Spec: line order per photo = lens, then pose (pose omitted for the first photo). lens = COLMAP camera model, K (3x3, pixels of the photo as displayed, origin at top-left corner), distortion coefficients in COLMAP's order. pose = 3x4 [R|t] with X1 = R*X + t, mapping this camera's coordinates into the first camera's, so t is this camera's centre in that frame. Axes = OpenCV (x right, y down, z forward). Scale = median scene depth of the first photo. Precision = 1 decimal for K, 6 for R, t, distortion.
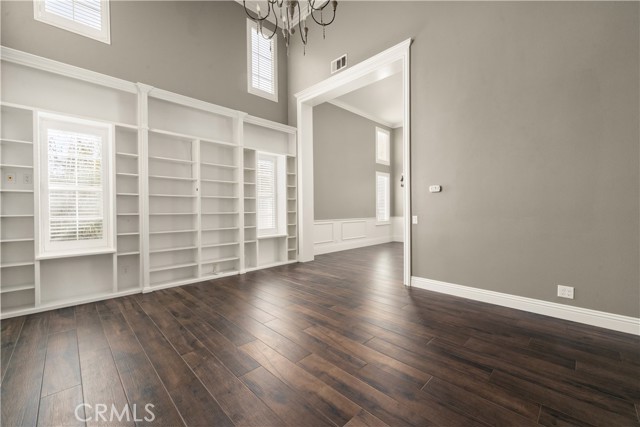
lens RADIAL K [[262.9, 0, 318.8], [0, 262.9, 211.4], [0, 0, 1]] dist [0.003687, 0.000164]
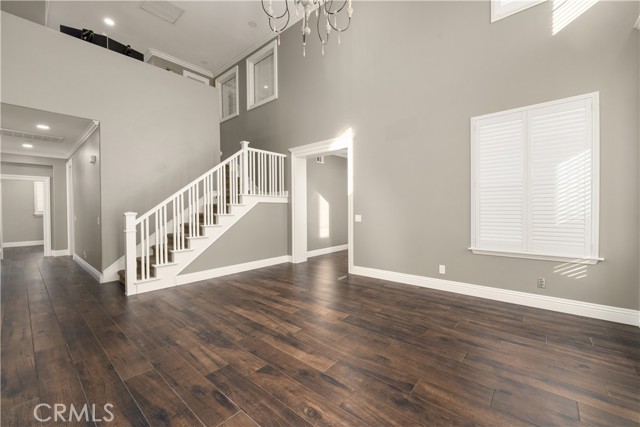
lens RADIAL K [[262.9, 0, 320.3], [0, 262.9, 211.6], [0, 0, 1]] dist [0.003687, 0.000164]
pose [[-0.996781, 0.015583, -0.078640, -0.060052], [0.014219, 0.999739, 0.017876, -0.020322], [0.078898, 0.016700, -0.996743, 2.009897]]
